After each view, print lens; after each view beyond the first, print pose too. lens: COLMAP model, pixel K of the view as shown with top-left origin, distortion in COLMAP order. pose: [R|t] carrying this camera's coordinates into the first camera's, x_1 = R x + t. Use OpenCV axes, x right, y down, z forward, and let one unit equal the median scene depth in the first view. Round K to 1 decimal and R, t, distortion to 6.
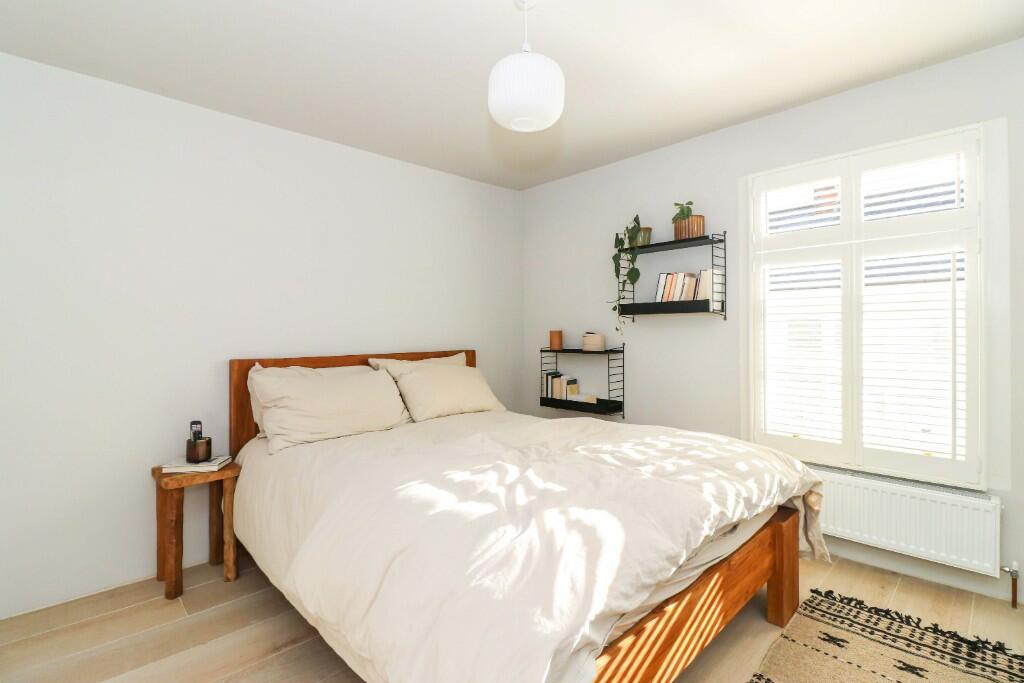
lens RADIAL K [[465.7, 0, 513.8], [0, 465.7, 335.5], [0, 0, 1]] dist [0.000220, 0.000061]
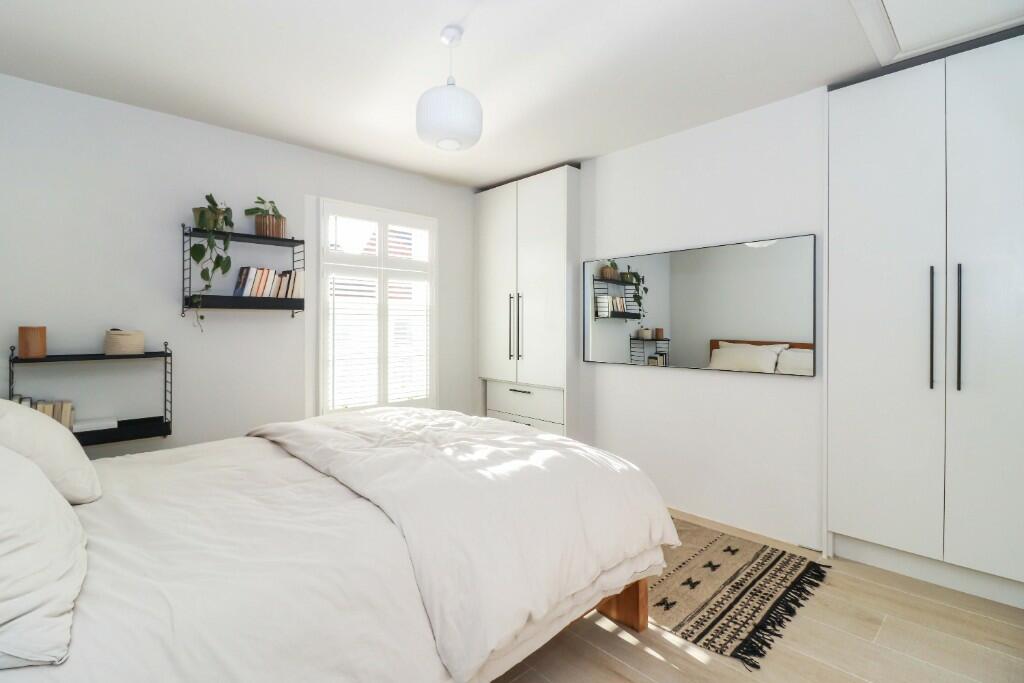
lens RADIAL K [[483.6, 0, 512.5], [0, 483.6, 323.8], [0, 0, 1]] dist [-0.001435, -0.000290]
pose [[0.006920, -0.000675, 0.999976, -0.671038], [0.001632, 0.999998, 0.000664, -0.017067], [-0.999975, 0.001628, 0.006921, 0.455234]]
